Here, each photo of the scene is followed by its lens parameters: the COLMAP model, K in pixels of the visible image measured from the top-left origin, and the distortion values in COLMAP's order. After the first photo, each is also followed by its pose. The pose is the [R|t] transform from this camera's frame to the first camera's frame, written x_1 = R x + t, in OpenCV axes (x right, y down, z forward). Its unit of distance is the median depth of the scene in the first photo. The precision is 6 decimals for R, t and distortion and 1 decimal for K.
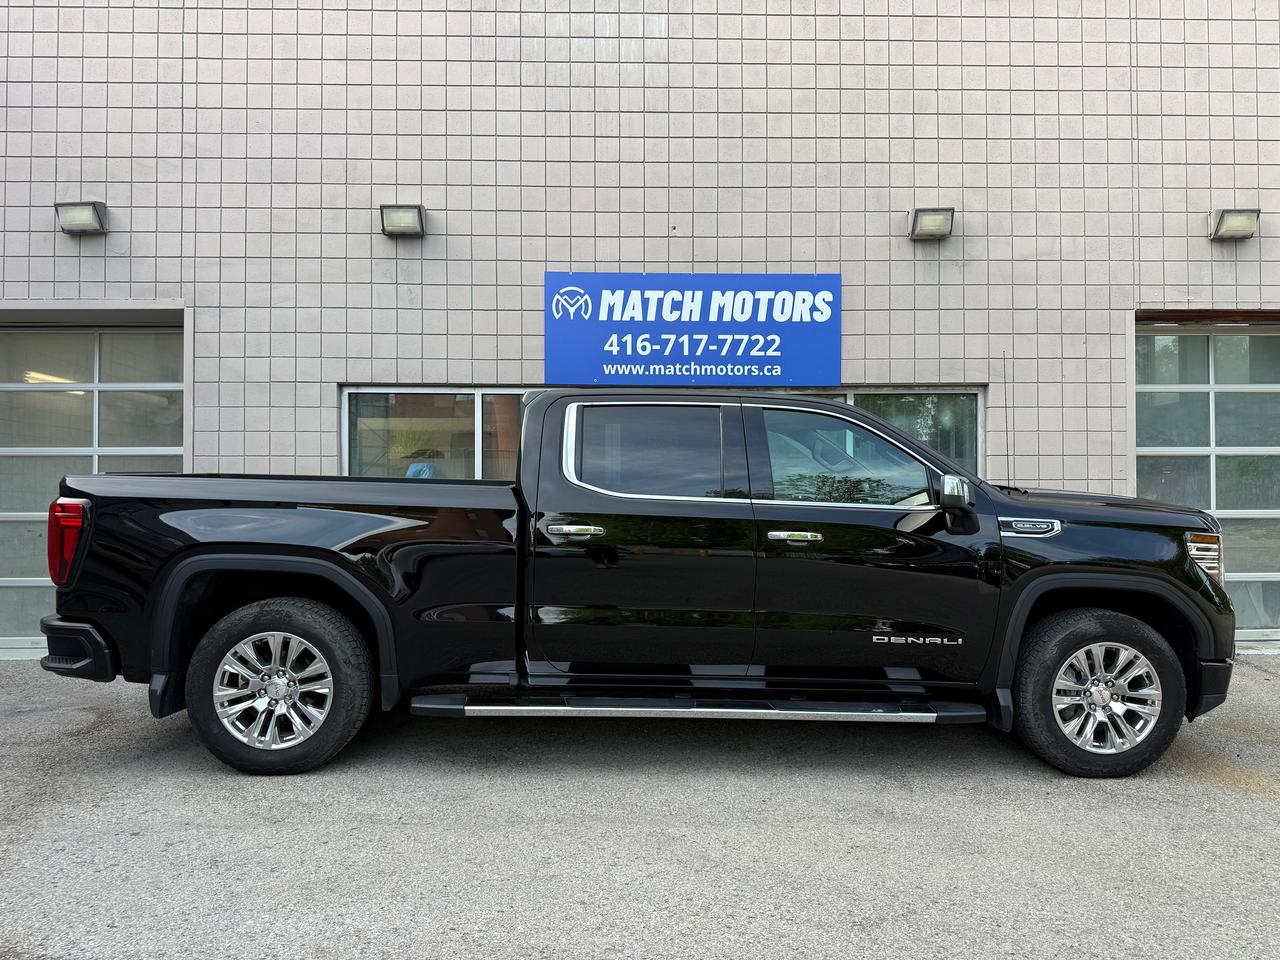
lens RADIAL K [[921.0, 0, 636.7], [0, 921.0, 505.9], [0, 0, 1]] dist [0.151385, -0.270461]
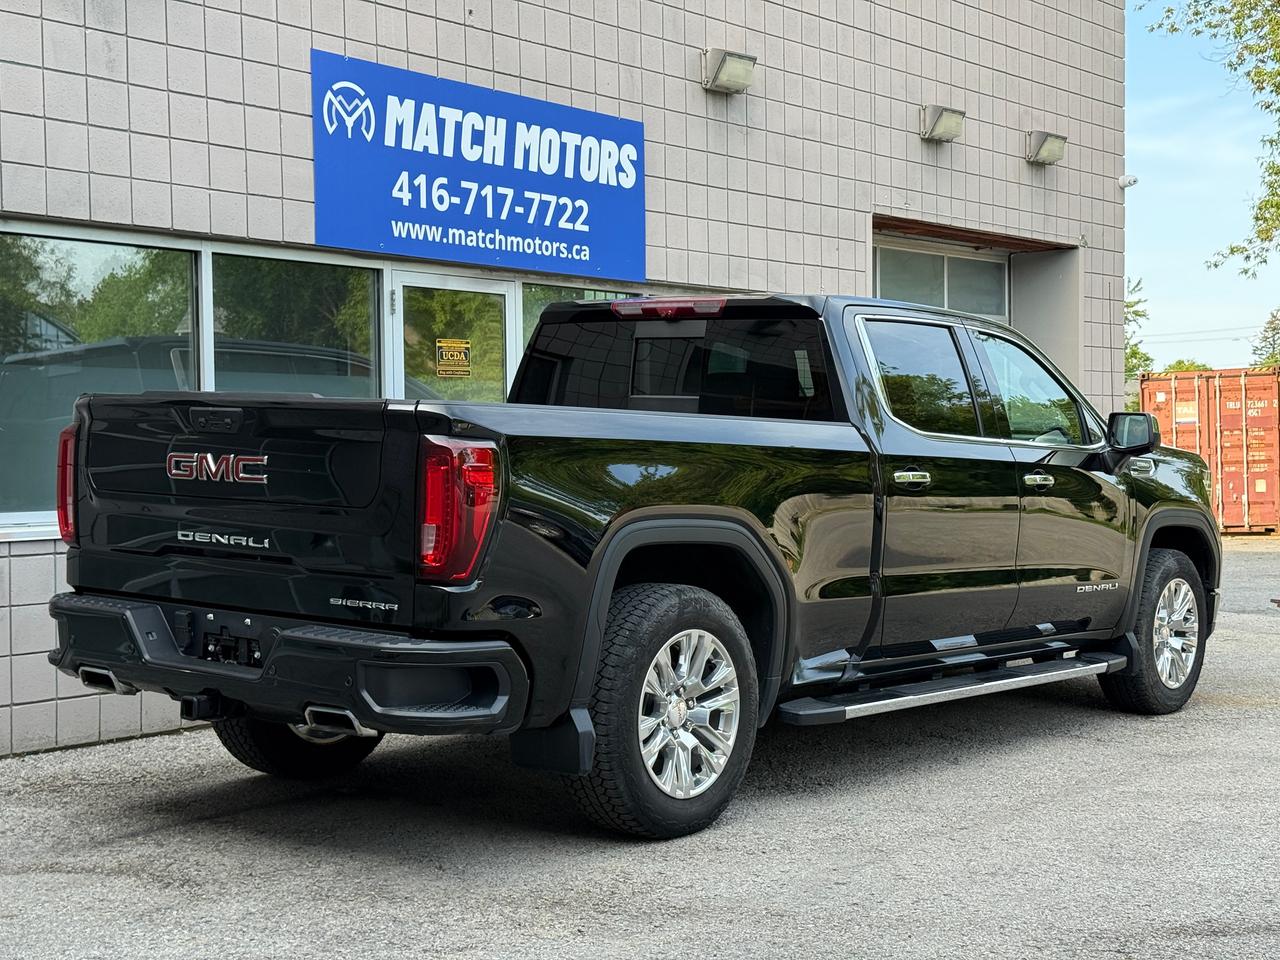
lens RADIAL K [[1798.7, 0, 640.0], [0, 1798.7, 480.0], [0, 0, 1]] dist [0.217109, -0.461220]
pose [[0.656016, -0.019008, 0.754508, -0.821644], [0.003582, 0.999750, 0.022073, -0.009493], [-0.754739, -0.011778, 0.655920, 0.102835]]
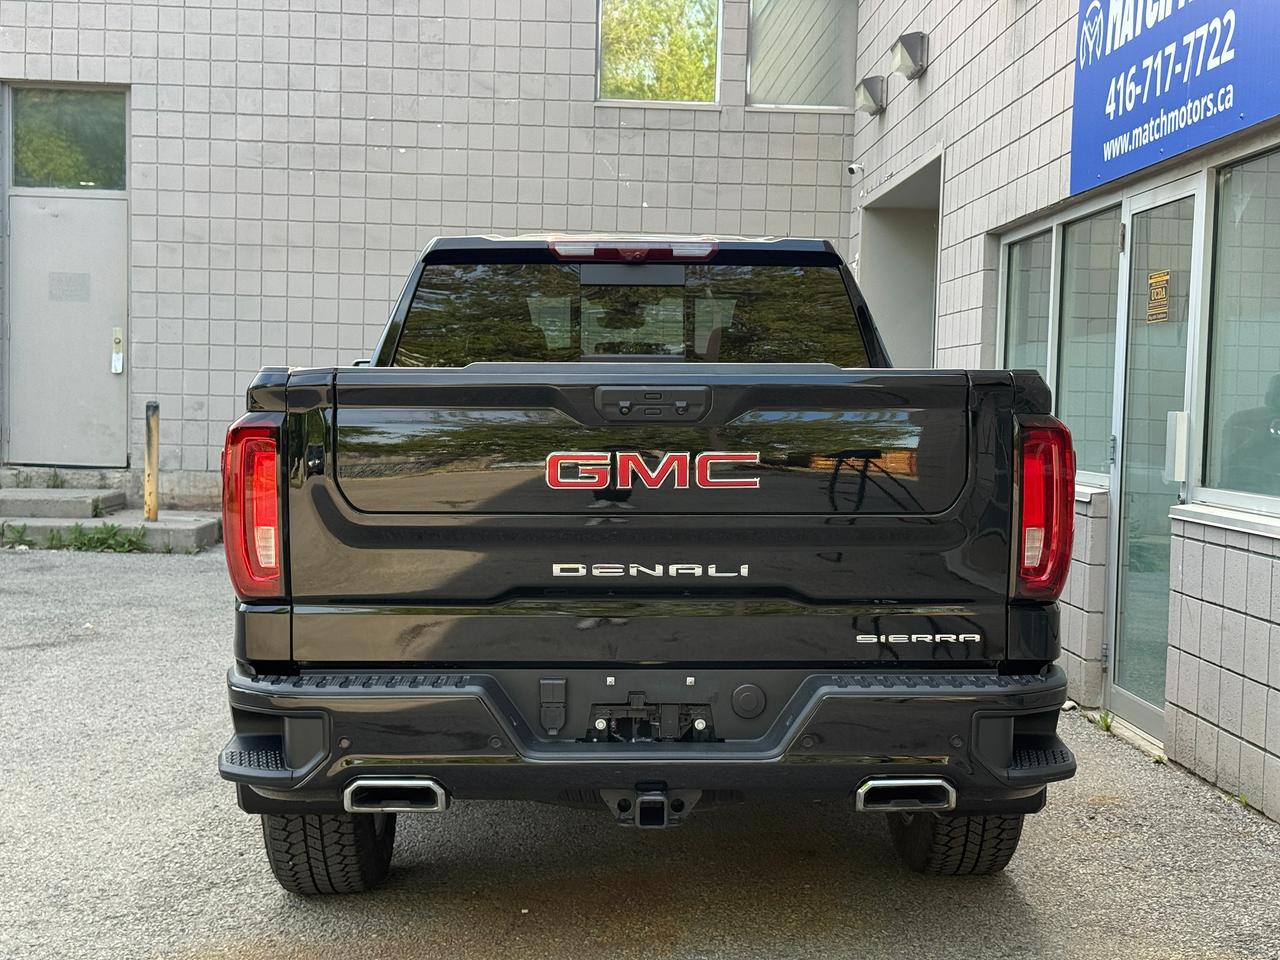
lens RADIAL K [[1772.3, 0, 640.0], [0, 1772.3, 480.0], [0, 0, 1]] dist [0.206544, -0.356445]
pose [[0.019256, 0.046983, -0.998710, 0.950691], [-0.011157, 0.998843, 0.046774, -0.012289], [0.999752, 0.010242, 0.019758, 0.727711]]
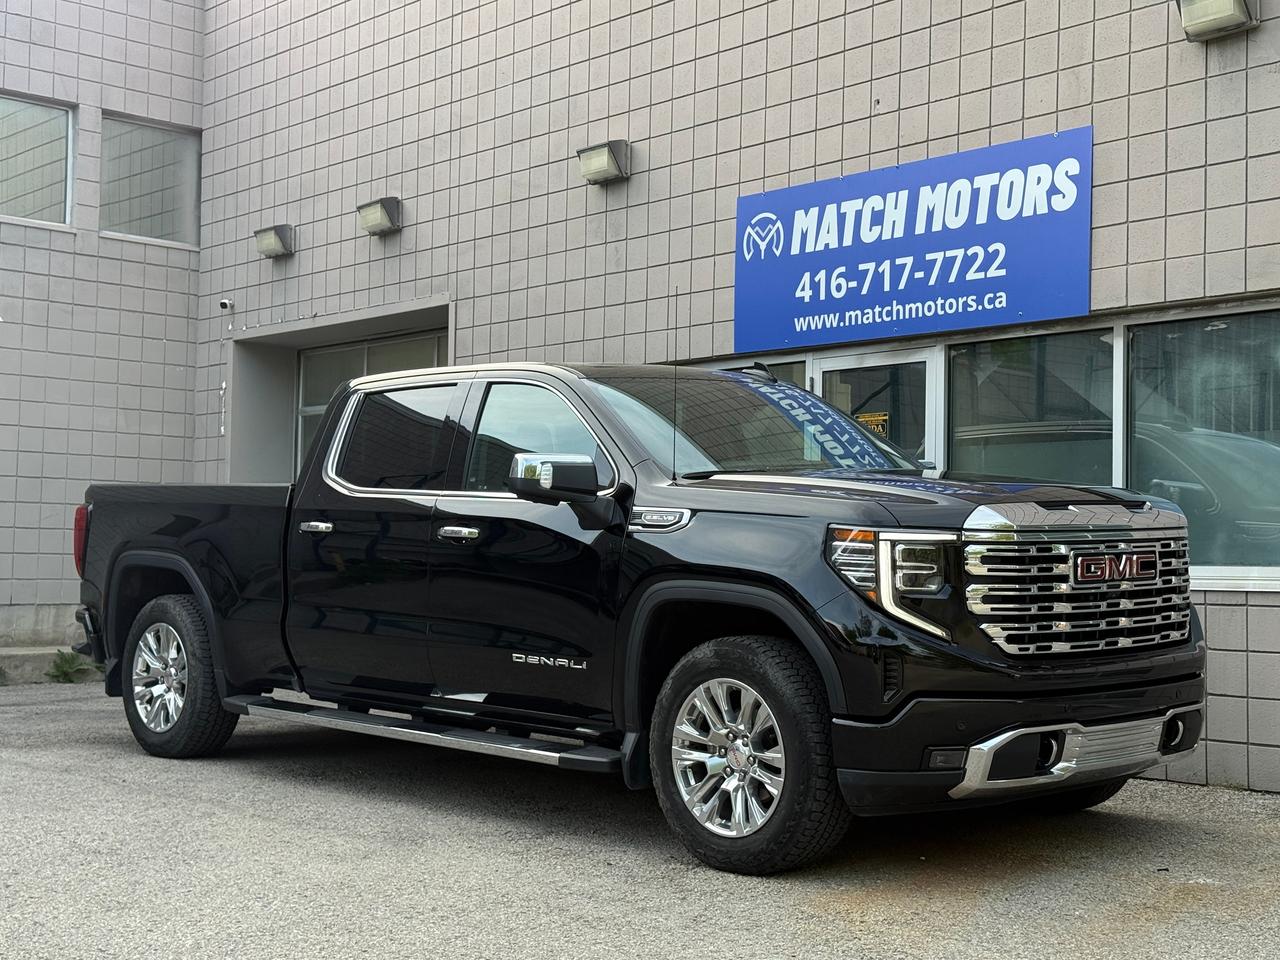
lens RADIAL K [[1798.7, 0, 640.0], [0, 1798.7, 480.0], [0, 0, 1]] dist [0.217109, -0.461220]
pose [[0.650791, -0.028032, -0.758739, 0.902429], [-0.008375, 0.998992, -0.044092, 0.027306], [0.759211, 0.035049, 0.649901, 0.045102]]
